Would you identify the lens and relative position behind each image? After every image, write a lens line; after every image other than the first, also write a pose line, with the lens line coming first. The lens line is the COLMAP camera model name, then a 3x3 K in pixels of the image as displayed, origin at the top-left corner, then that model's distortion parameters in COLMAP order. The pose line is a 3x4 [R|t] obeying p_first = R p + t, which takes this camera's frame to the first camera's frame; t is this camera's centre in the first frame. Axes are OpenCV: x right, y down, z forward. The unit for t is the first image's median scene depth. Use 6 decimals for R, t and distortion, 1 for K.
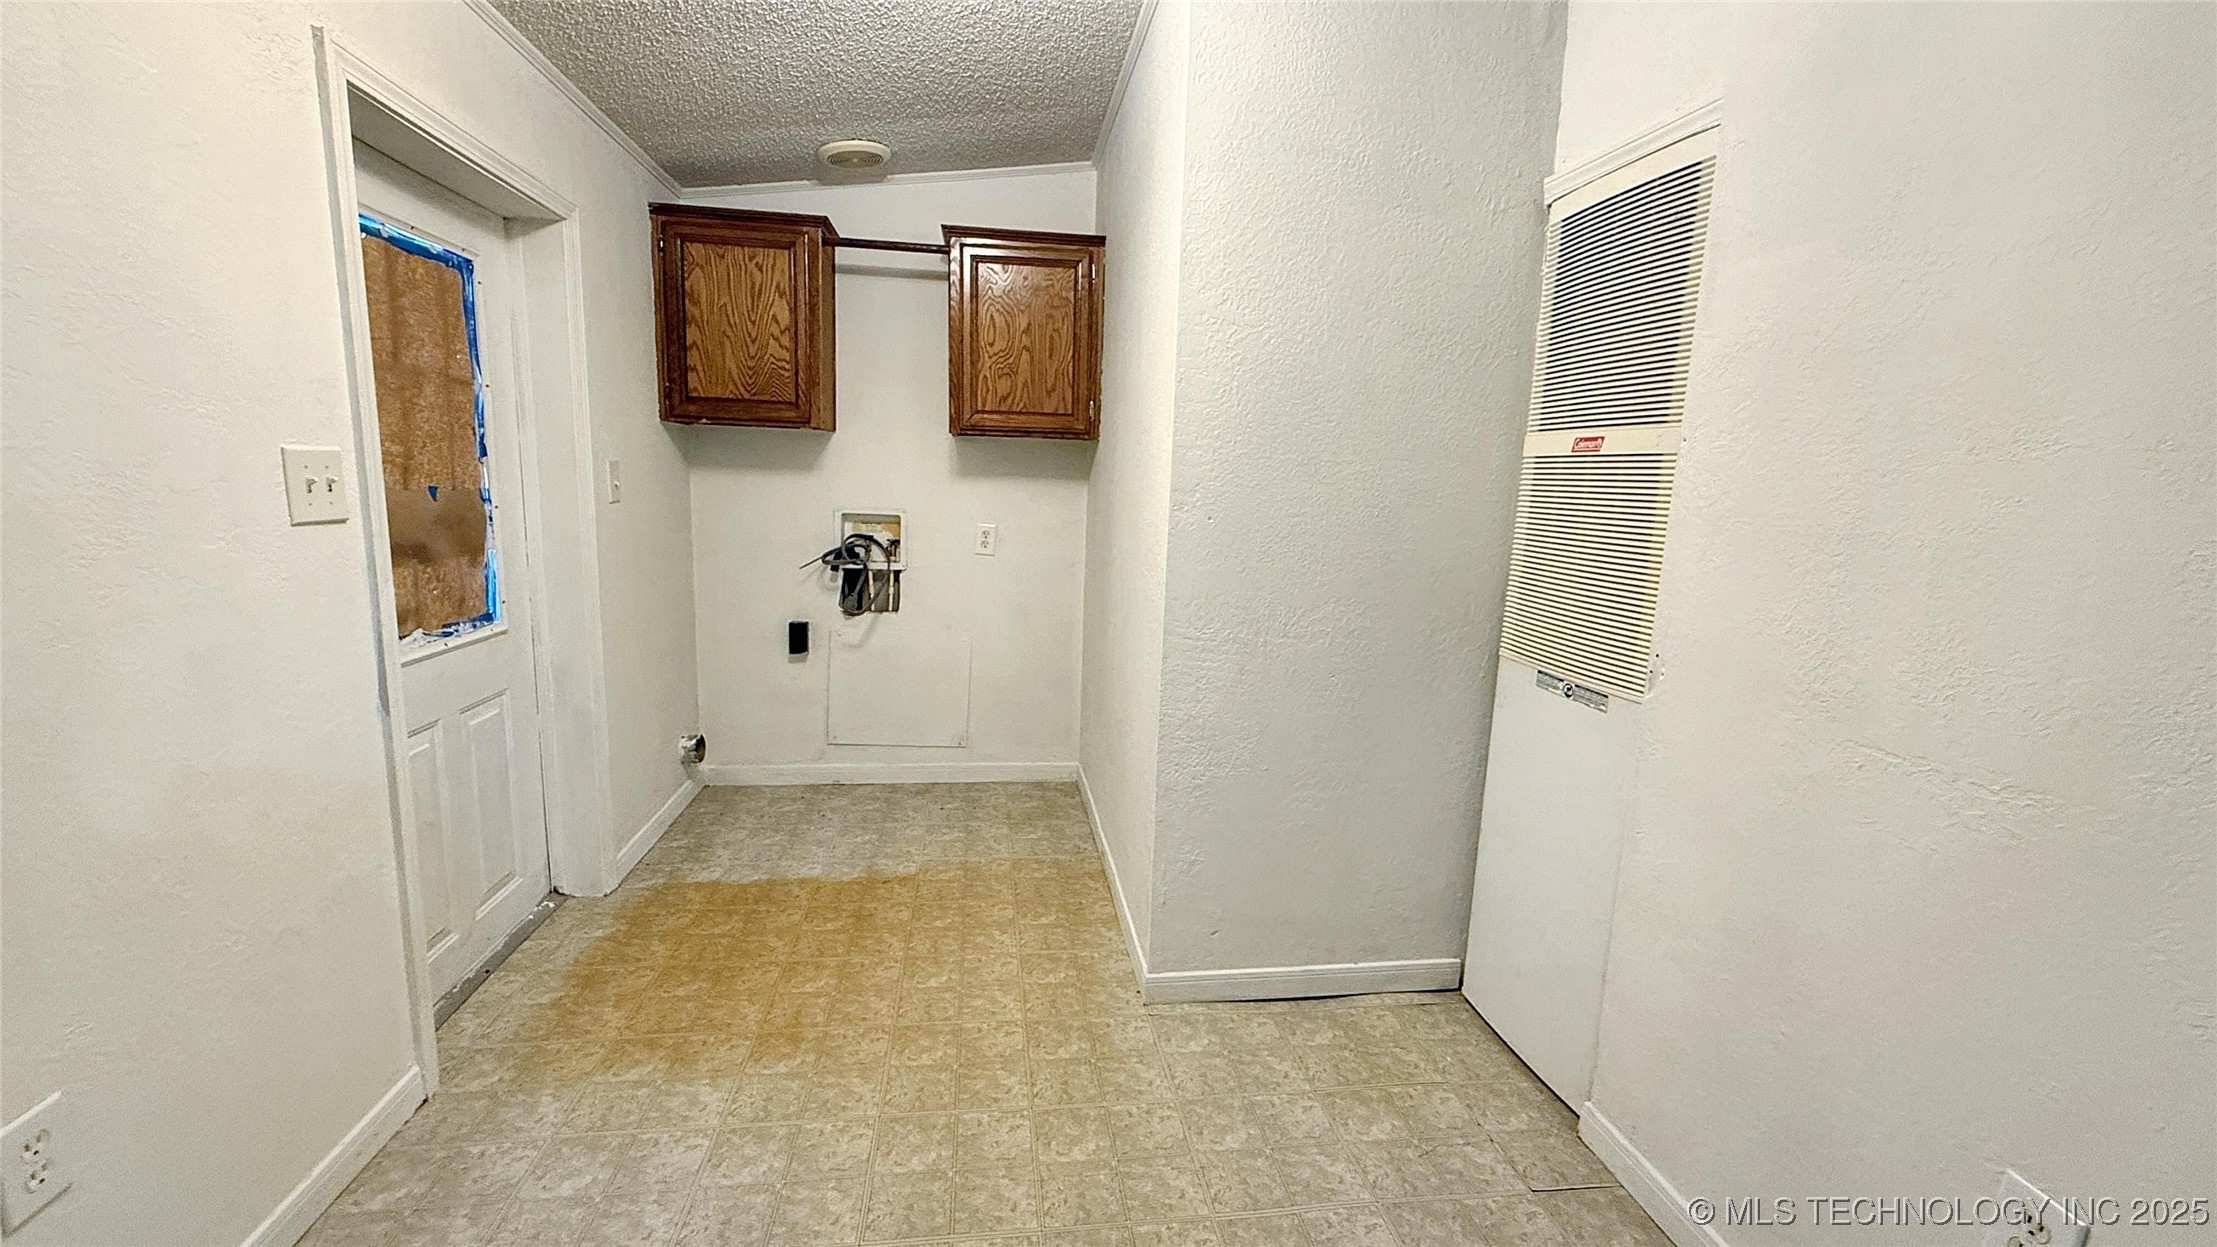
lens RADIAL K [[888.3, 0, 1106.3], [0, 888.3, 622.1], [0, 0, 1]] dist [0.001024, 0.000141]
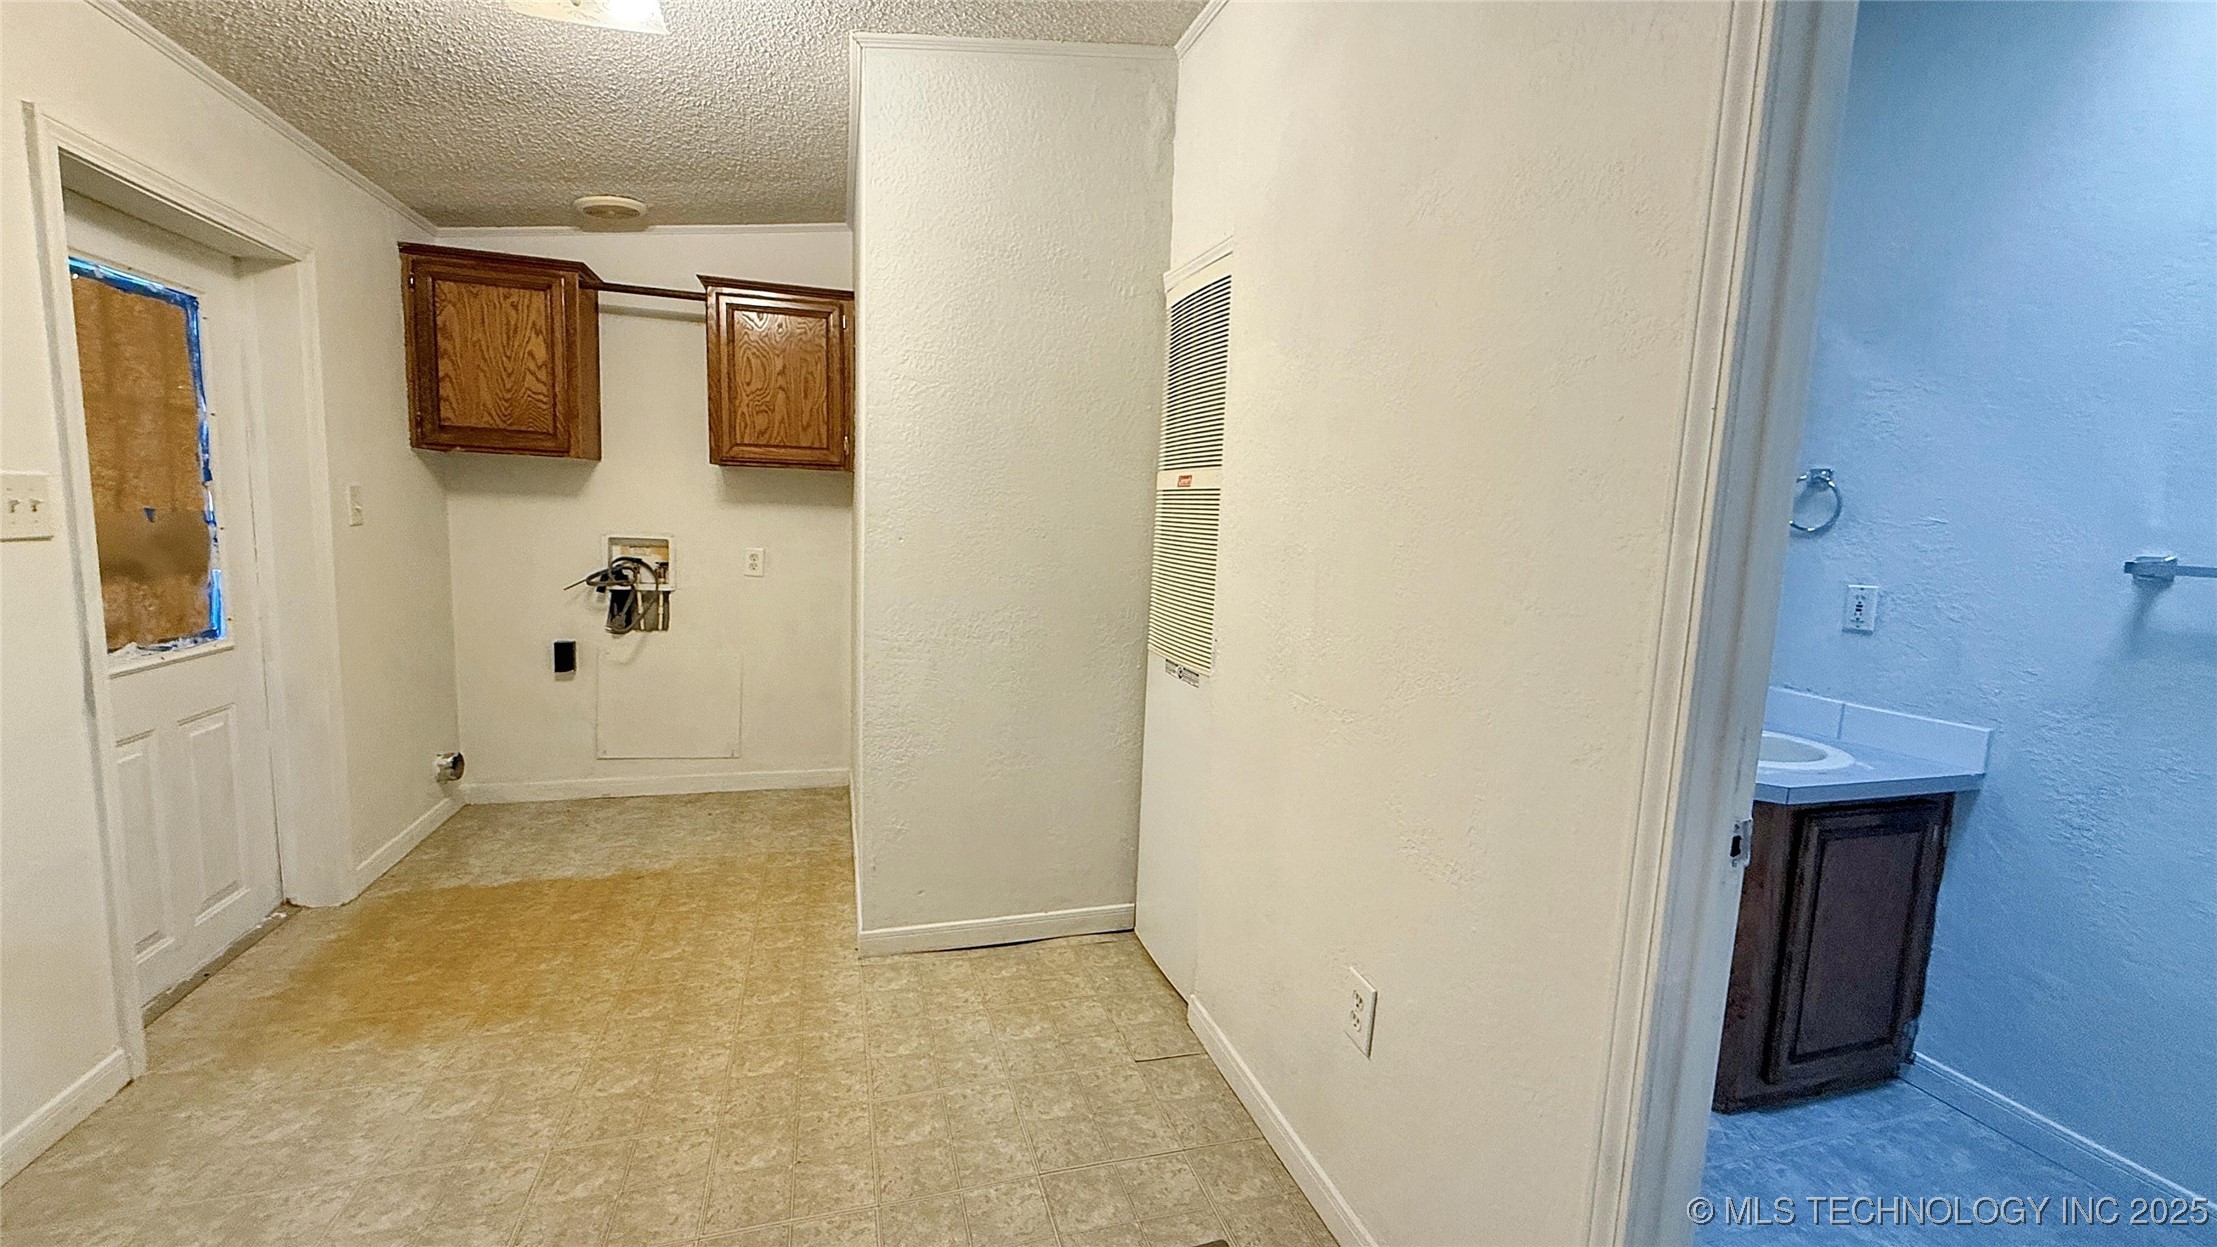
lens RADIAL K [[888.3, 0, 1106.3], [0, 888.3, 622.1], [0, 0, 1]] dist [0.001024, 0.000141]
pose [[0.987014, -0.014617, 0.159965, 0.142621], [0.019839, 0.999320, -0.031094, 0.027737], [-0.159401, 0.033864, 0.986633, -0.162091]]
